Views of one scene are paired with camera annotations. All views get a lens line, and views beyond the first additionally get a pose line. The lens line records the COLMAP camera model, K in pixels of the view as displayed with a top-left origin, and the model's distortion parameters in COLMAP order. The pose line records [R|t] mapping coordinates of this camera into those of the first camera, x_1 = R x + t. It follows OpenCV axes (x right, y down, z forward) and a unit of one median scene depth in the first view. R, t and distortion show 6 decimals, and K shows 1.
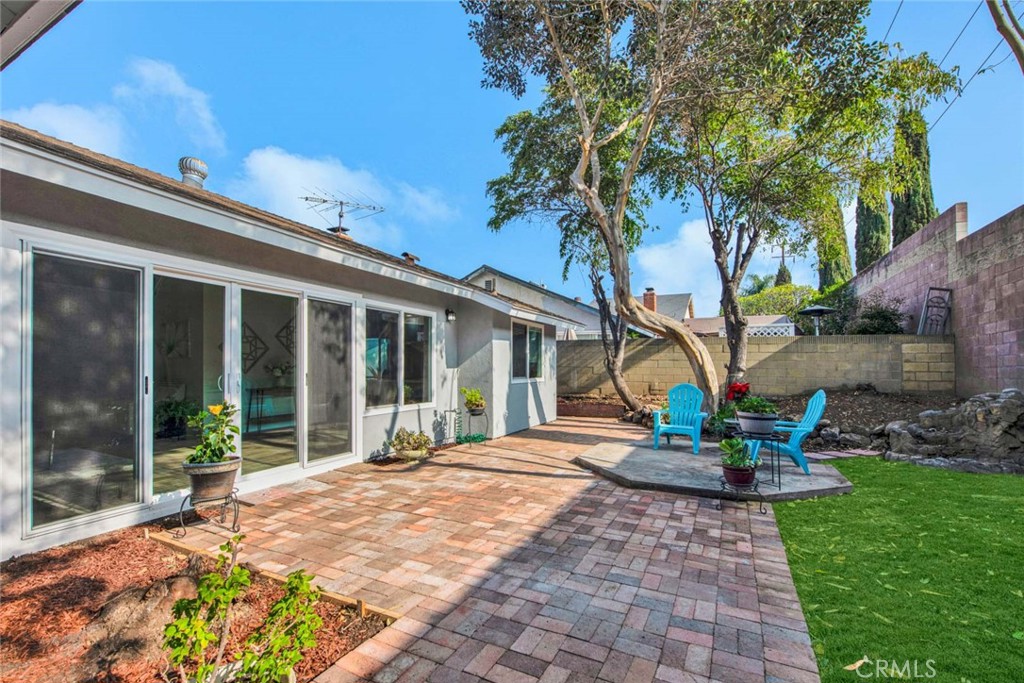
lens RADIAL K [[423.5, 0, 520.9], [0, 423.5, 366.0], [0, 0, 1]] dist [-0.001607, 0.000058]
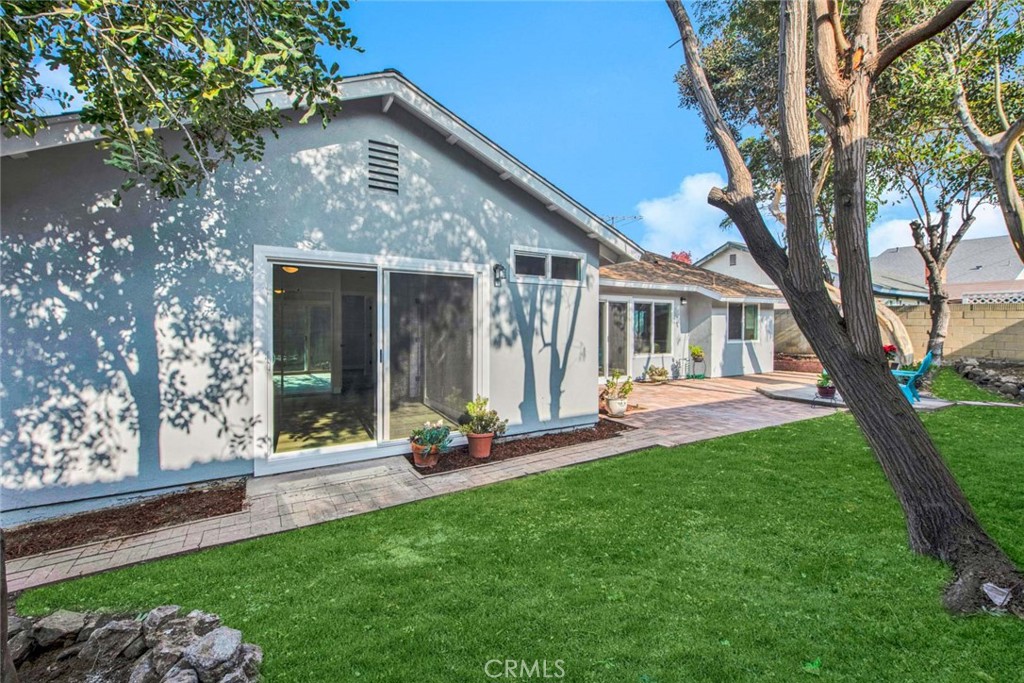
lens RADIAL K [[423.5, 0, 511.5], [0, 423.5, 343.0], [0, 0, 1]] dist [-0.001607, 0.000058]
pose [[0.822160, 0.015352, -0.569049, 0.227604], [0.005985, 0.999348, 0.035607, -0.020451], [0.569225, -0.032680, 0.821532, -0.750947]]
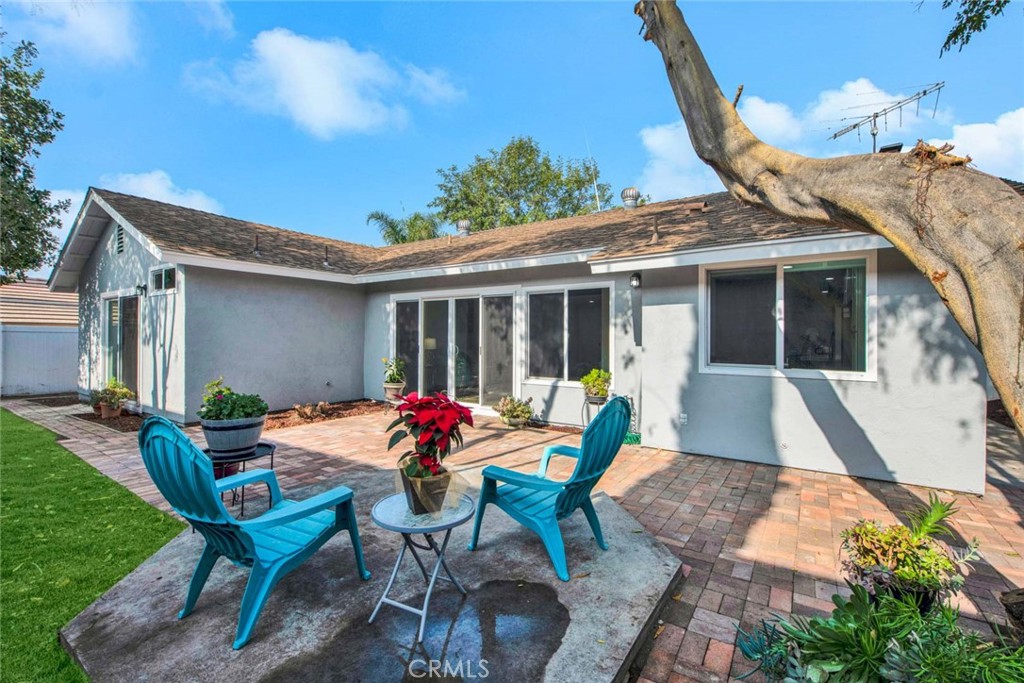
lens RADIAL K [[423.5, 0, 503.8], [0, 423.5, 337.1], [0, 0, 1]] dist [-0.001607, 0.000058]
pose [[-0.126383, -0.012928, -0.991897, 0.688348], [-0.006132, 0.999906, -0.012251, 0.000176], [0.991963, 0.004534, -0.126451, 0.893614]]
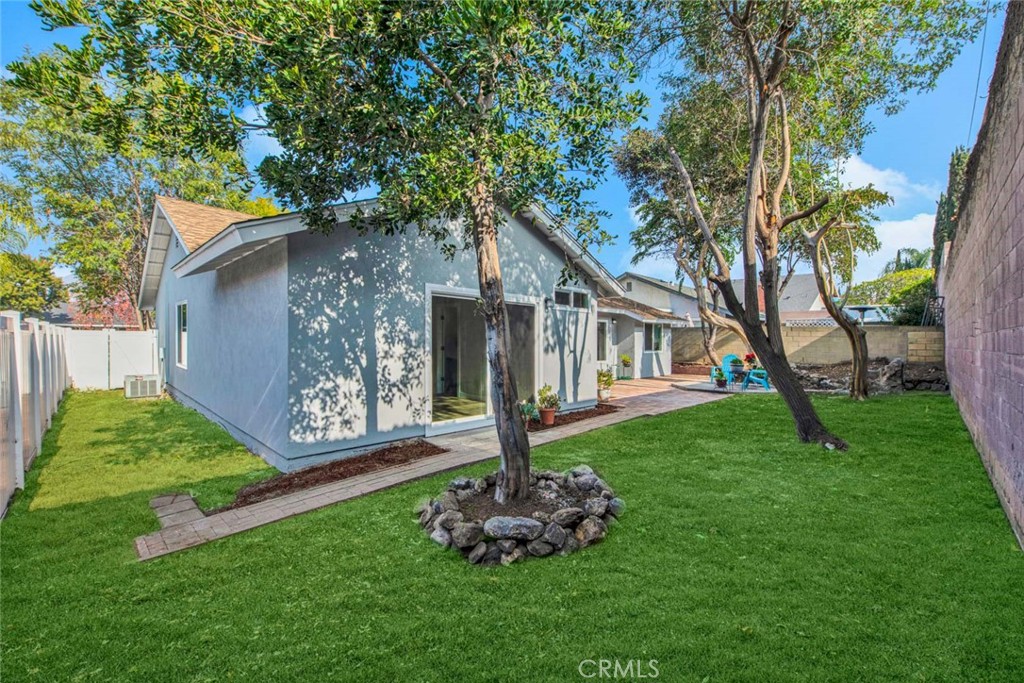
lens RADIAL K [[423.5, 0, 490.1], [0, 423.5, 345.3], [0, 0, 1]] dist [-0.001607, 0.000058]
pose [[0.929382, 0.011288, -0.368948, 0.045373], [-0.007309, 0.999899, 0.012181, -0.018480], [0.369048, -0.008624, 0.929370, -1.265025]]
